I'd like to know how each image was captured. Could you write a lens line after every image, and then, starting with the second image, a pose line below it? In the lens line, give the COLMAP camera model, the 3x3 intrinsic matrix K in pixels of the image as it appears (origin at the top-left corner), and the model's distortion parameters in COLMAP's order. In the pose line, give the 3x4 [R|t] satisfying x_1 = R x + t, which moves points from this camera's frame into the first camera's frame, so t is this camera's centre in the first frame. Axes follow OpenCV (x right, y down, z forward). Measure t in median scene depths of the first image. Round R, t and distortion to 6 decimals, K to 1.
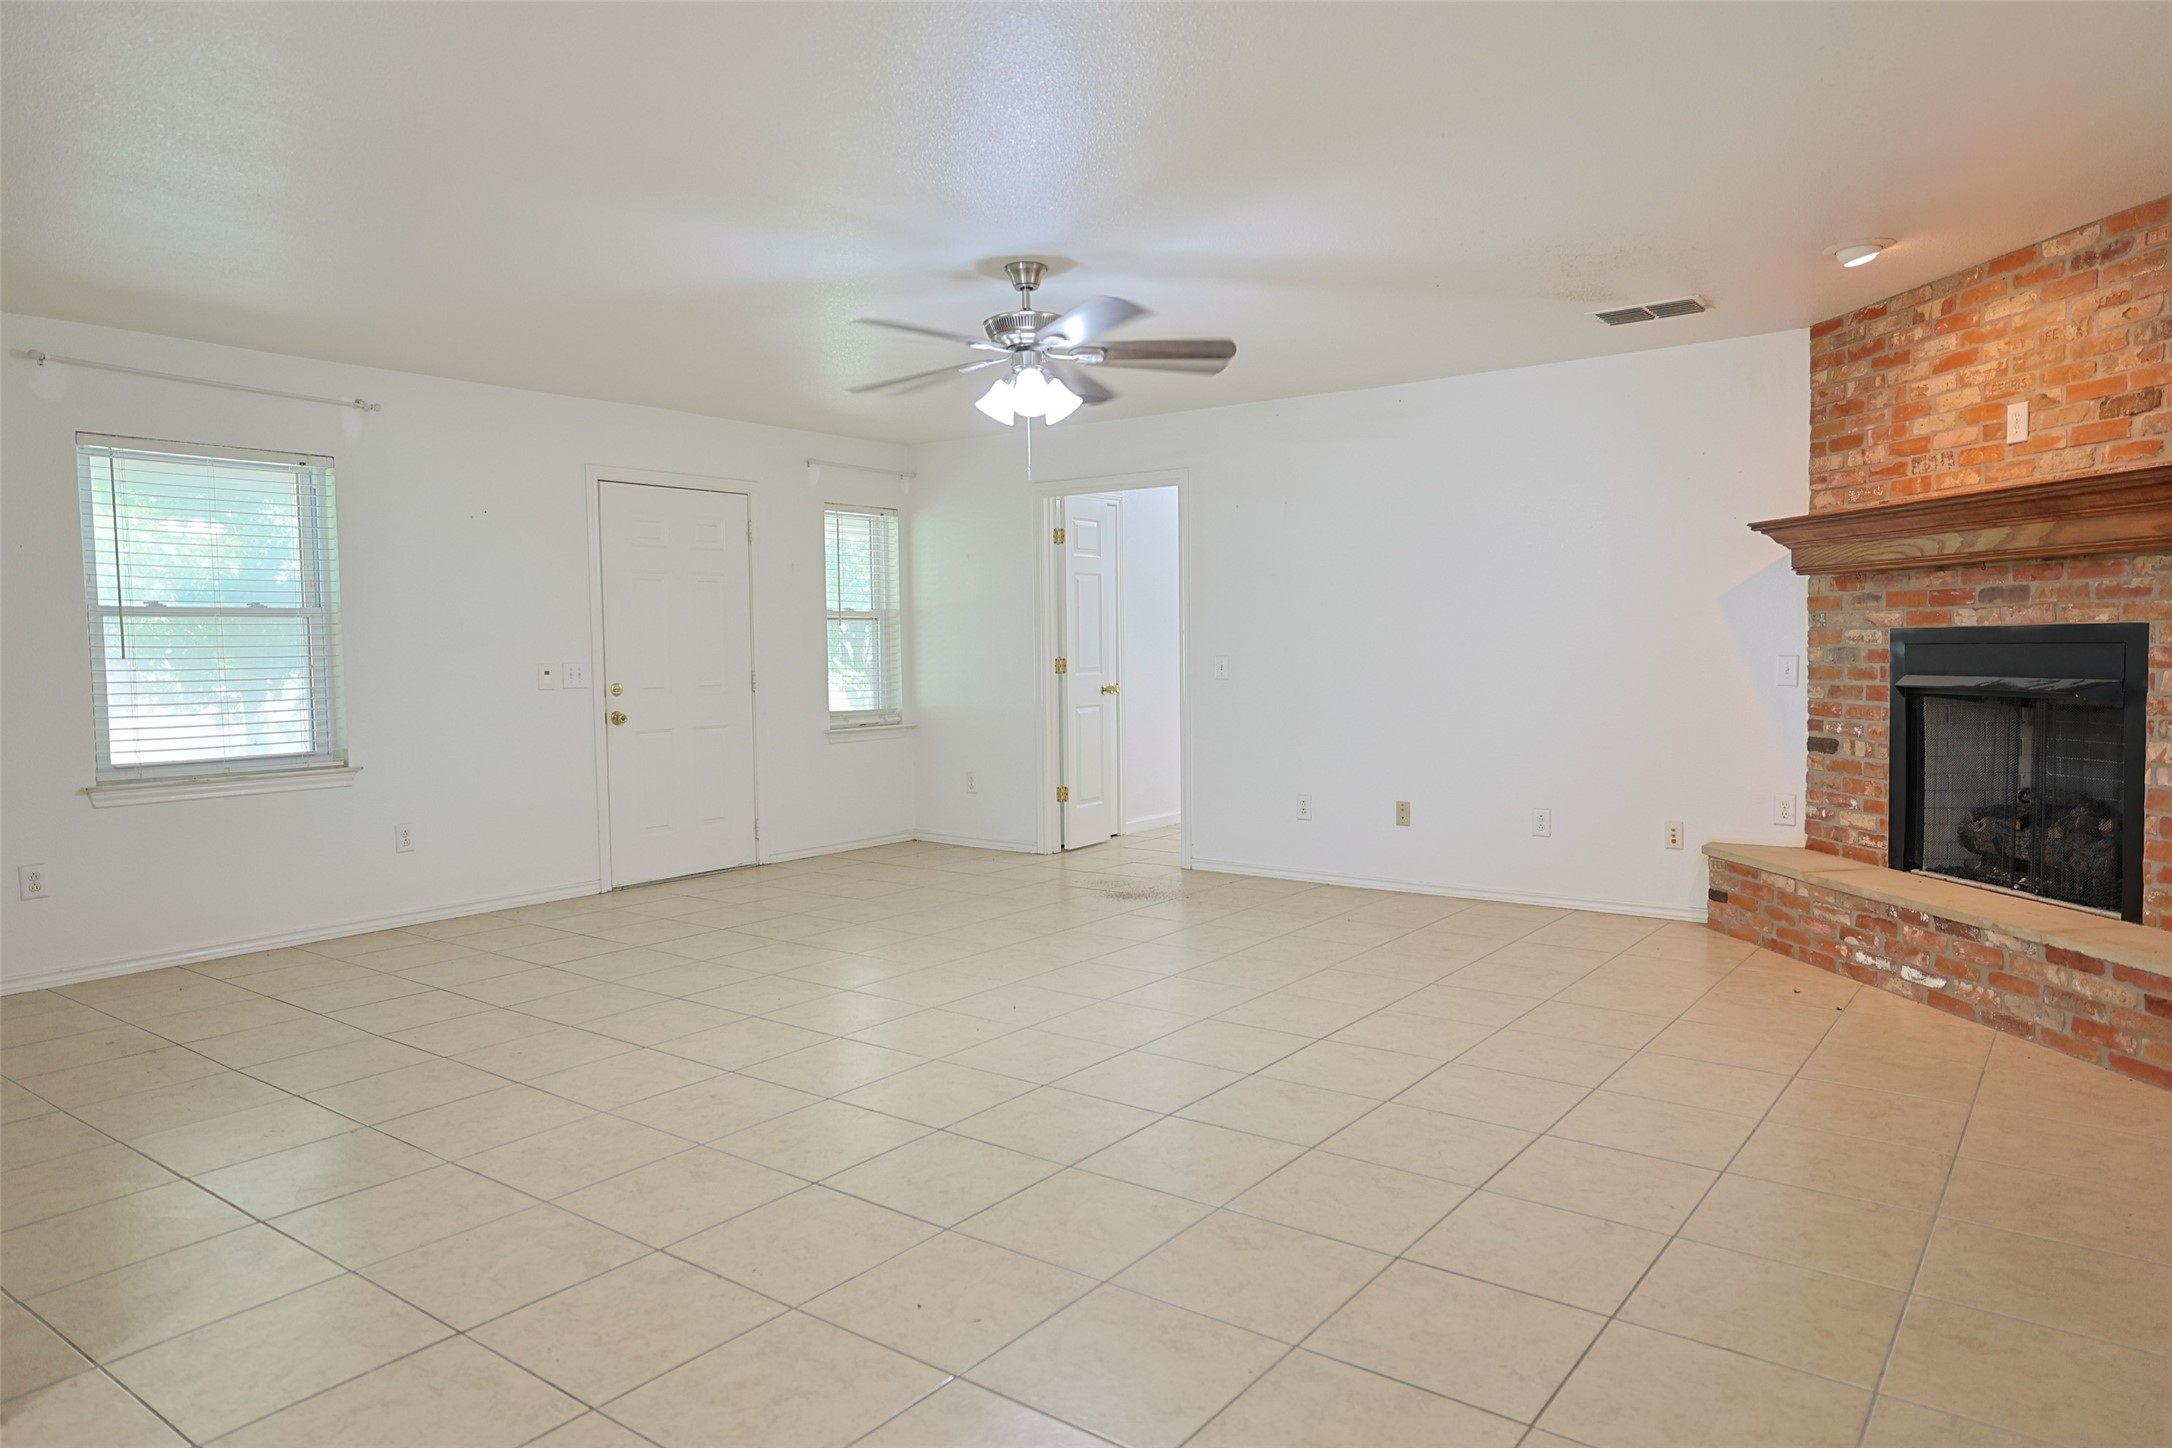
lens RADIAL K [[1355.7, 0, 1096.8], [0, 1355.7, 723.4], [0, 0, 1]] dist [-0.001878, 0.001922]
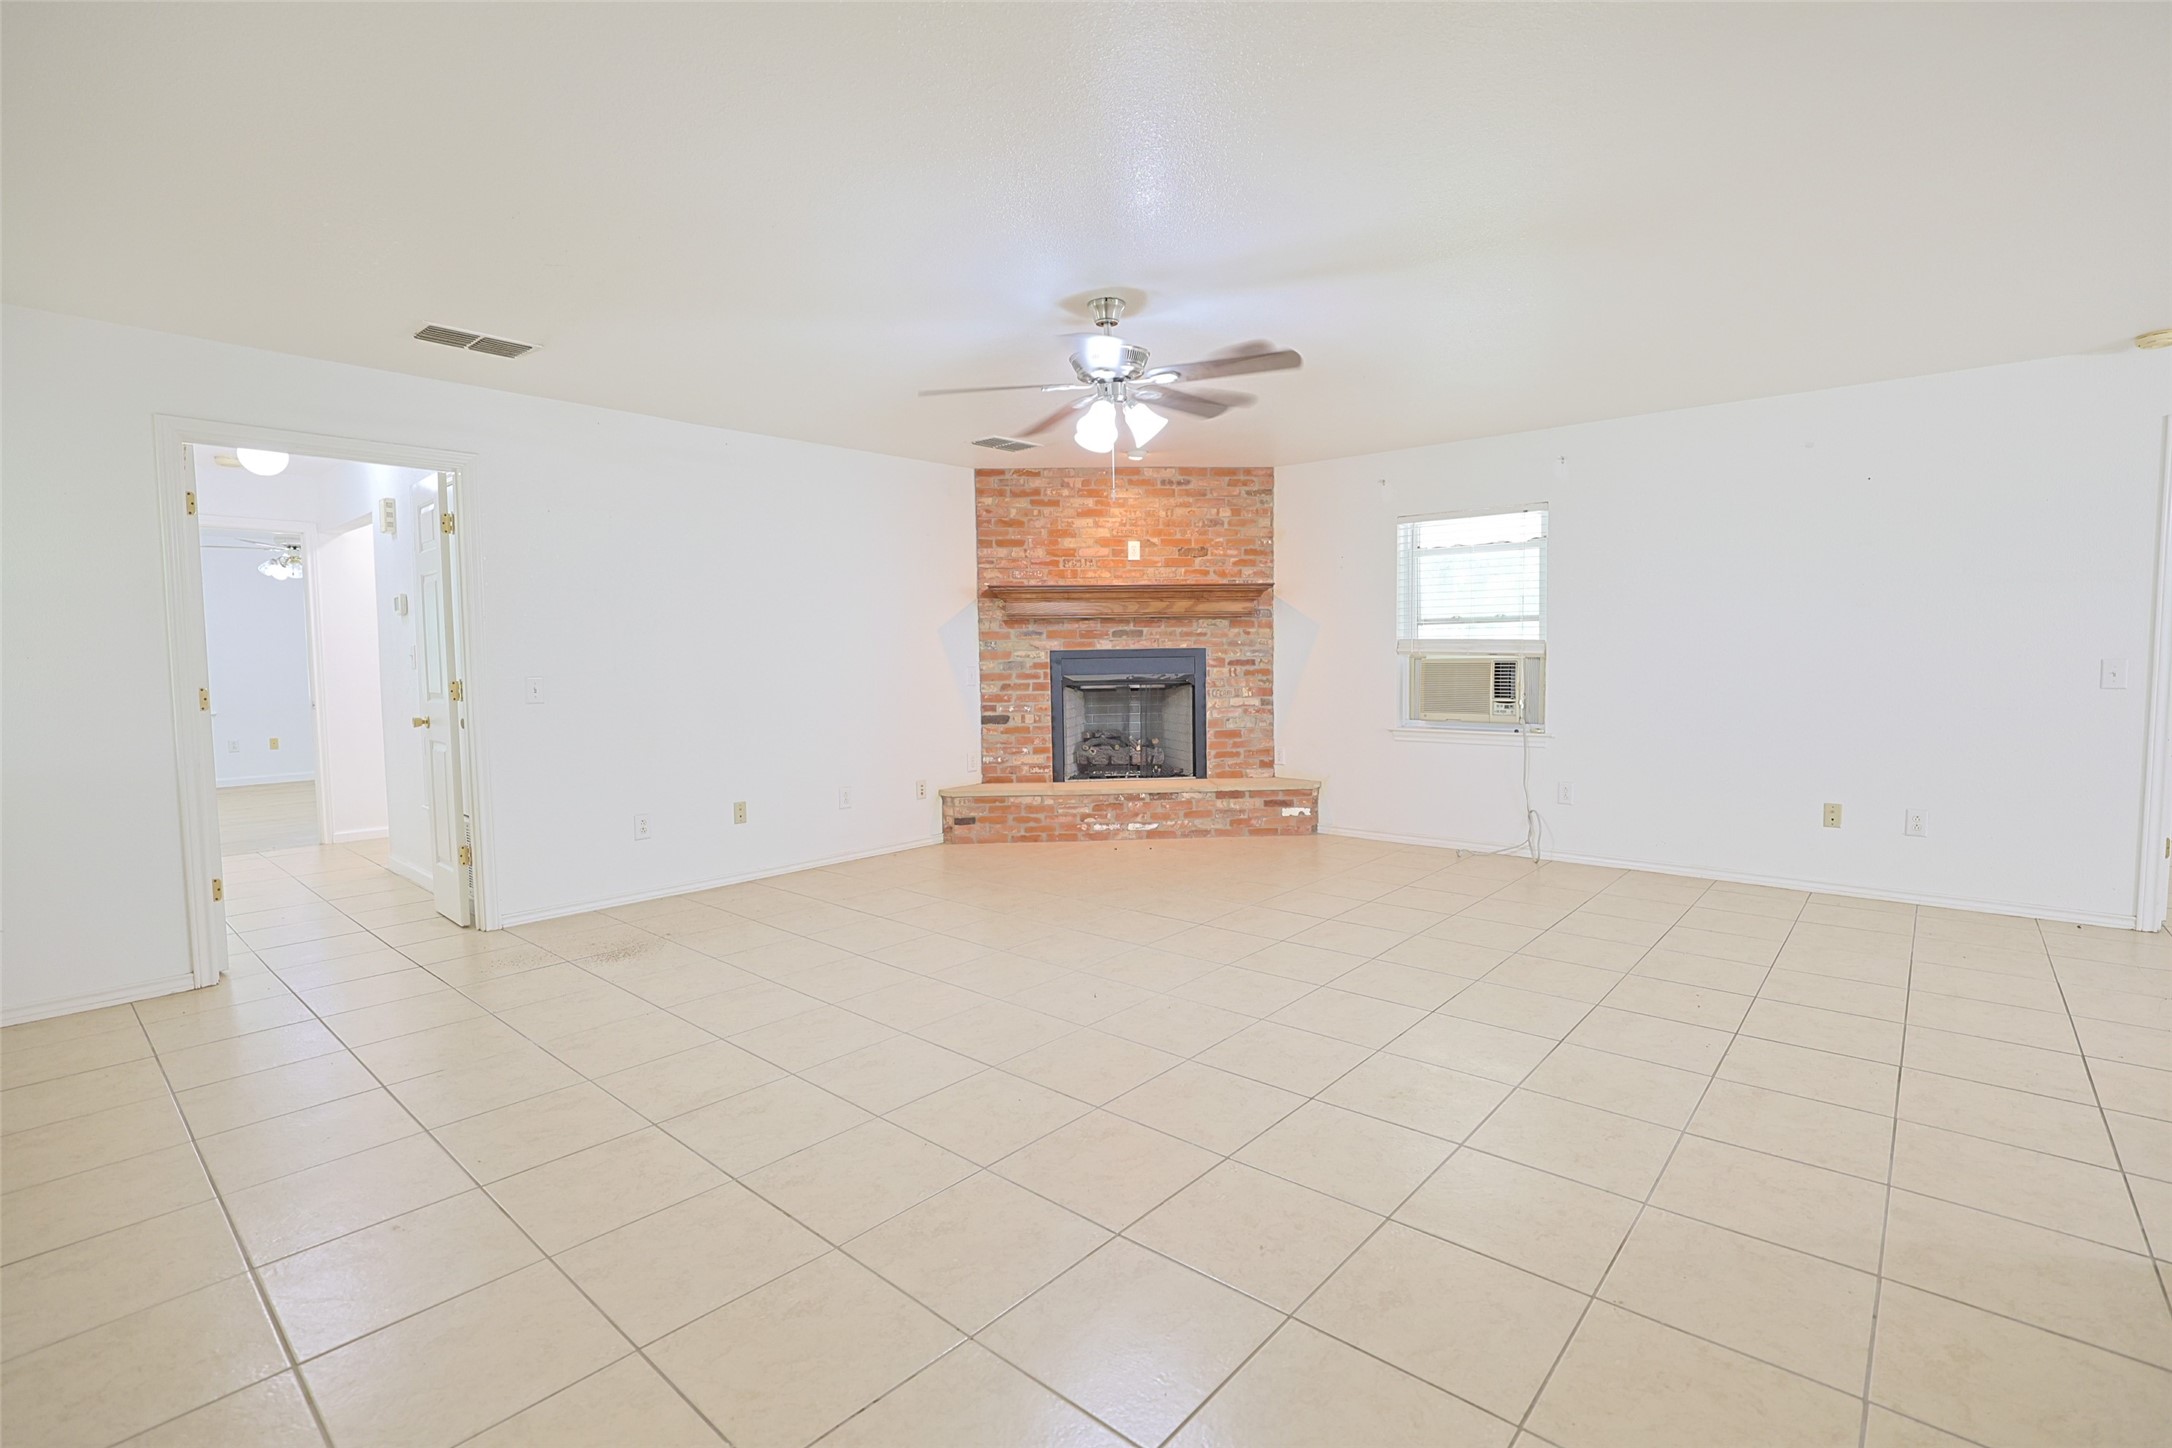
lens RADIAL K [[995.9, 0, 1100.2], [0, 995.9, 719.4], [0, 0, 1]] dist [-0.048389, 0.017470]
pose [[0.065280, -0.053644, 0.996424, -0.776350], [0.070331, 0.996318, 0.049031, -0.040383], [-0.995385, 0.066878, 0.068812, 0.884732]]
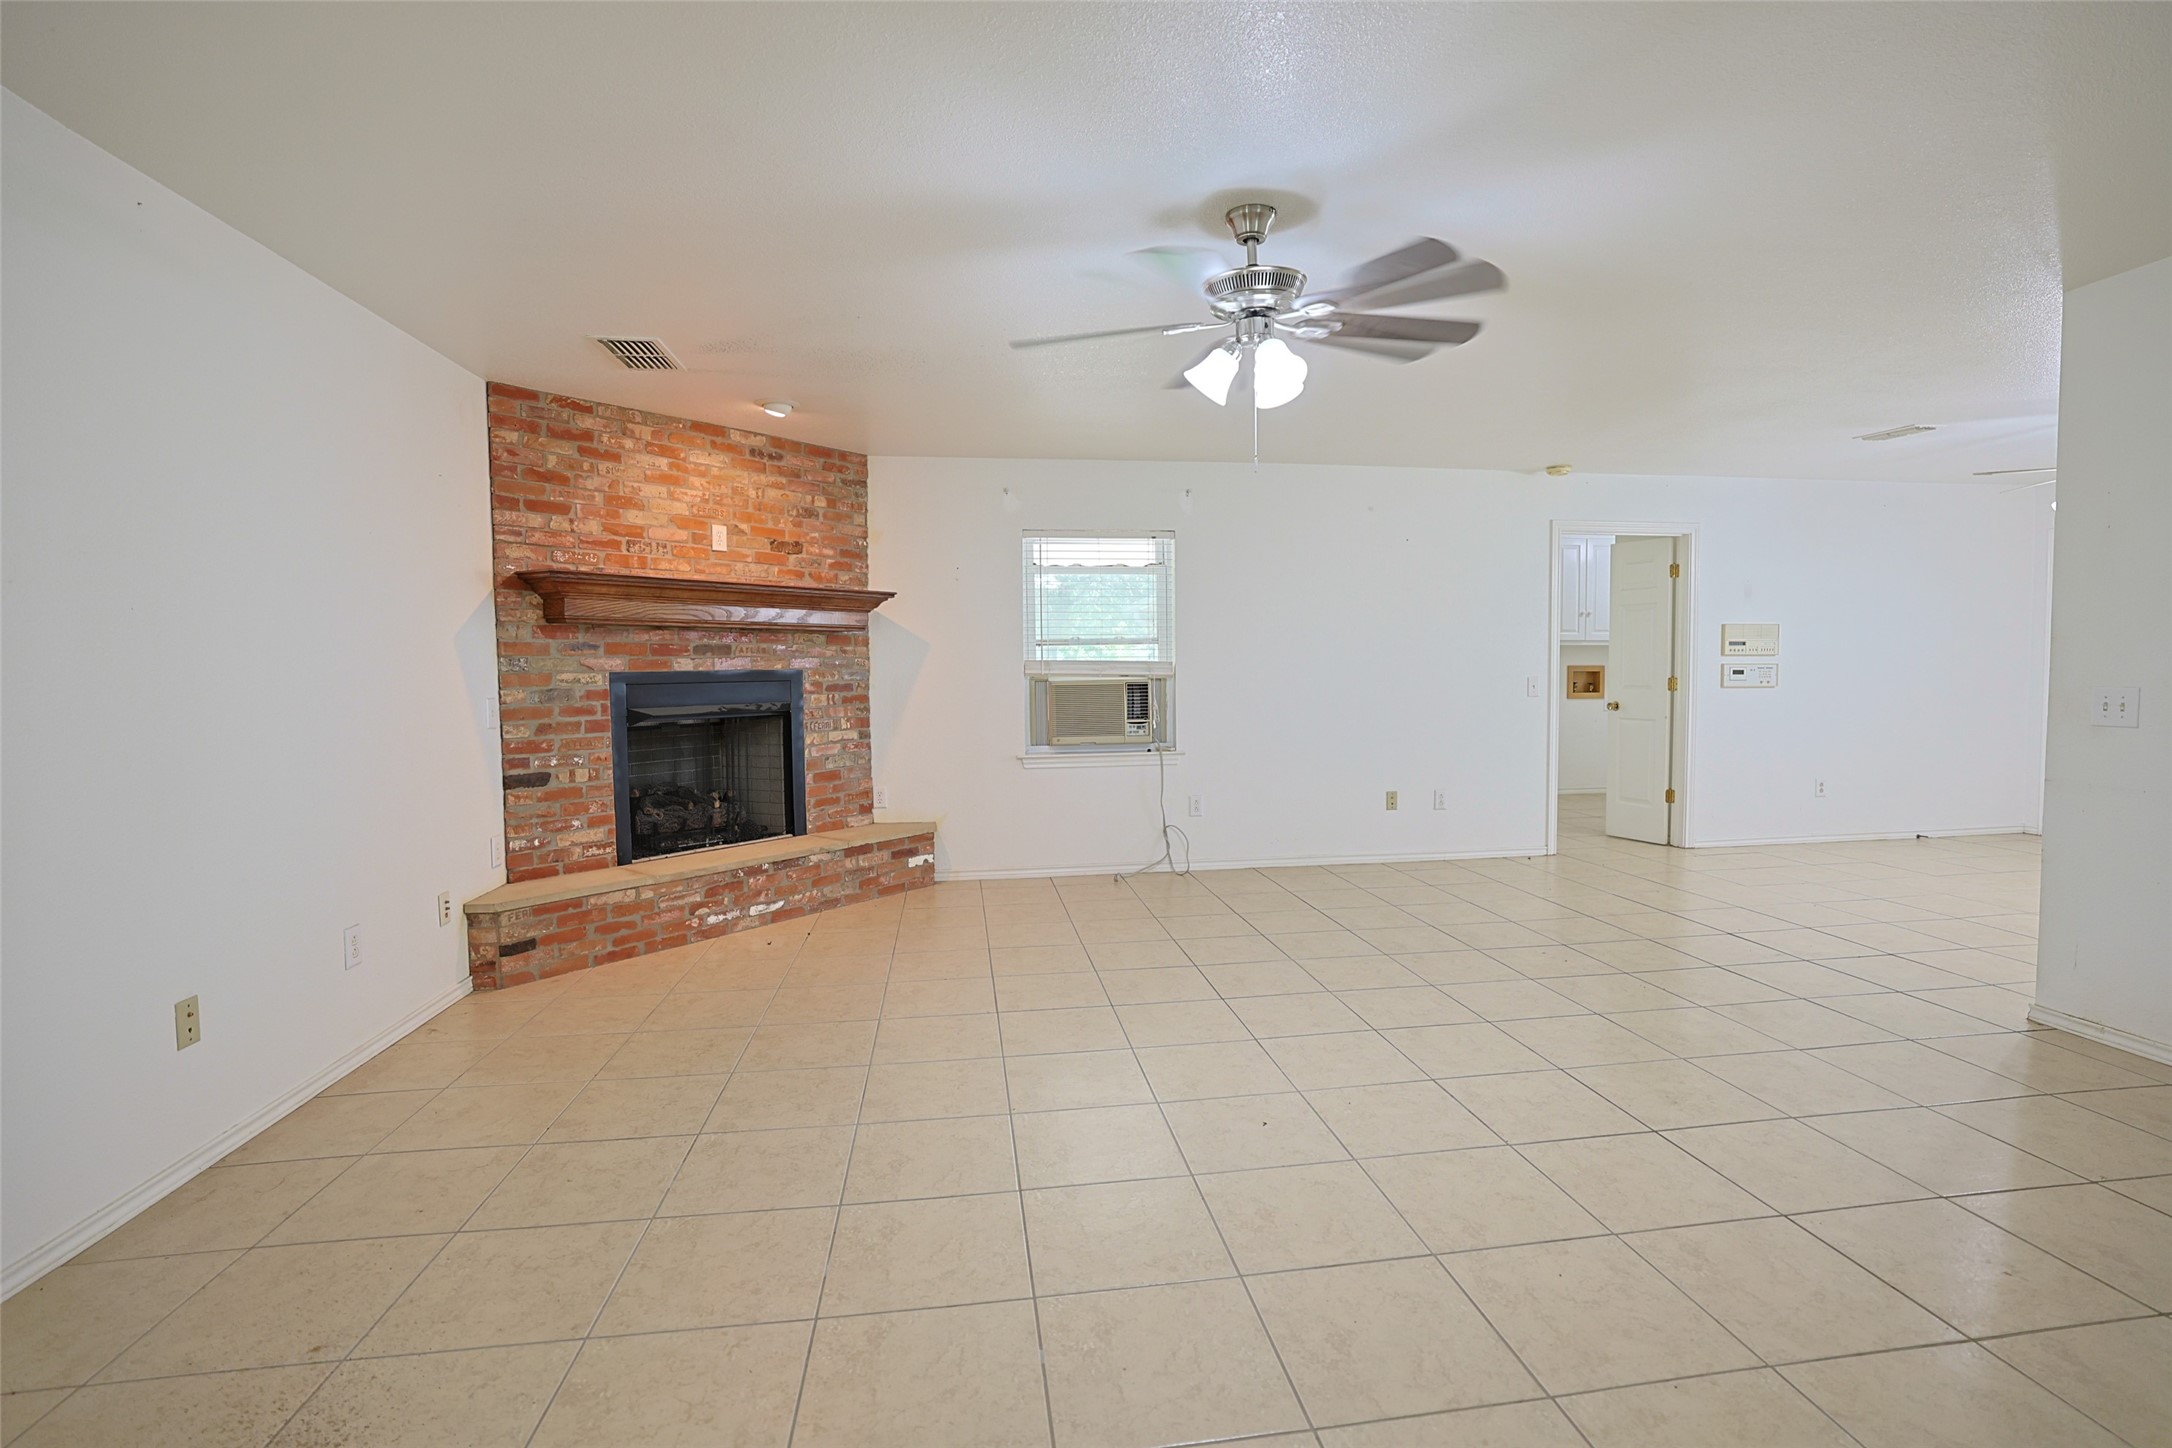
lens RADIAL K [[995.9, 0, 1100.2], [0, 995.9, 719.4], [0, 0, 1]] dist [-0.048389, 0.017470]
pose [[-0.712269, -0.012342, 0.701798, -0.375511], [0.062912, 0.994699, 0.081345, -0.075390], [-0.699081, 0.102091, -0.707717, 1.384005]]
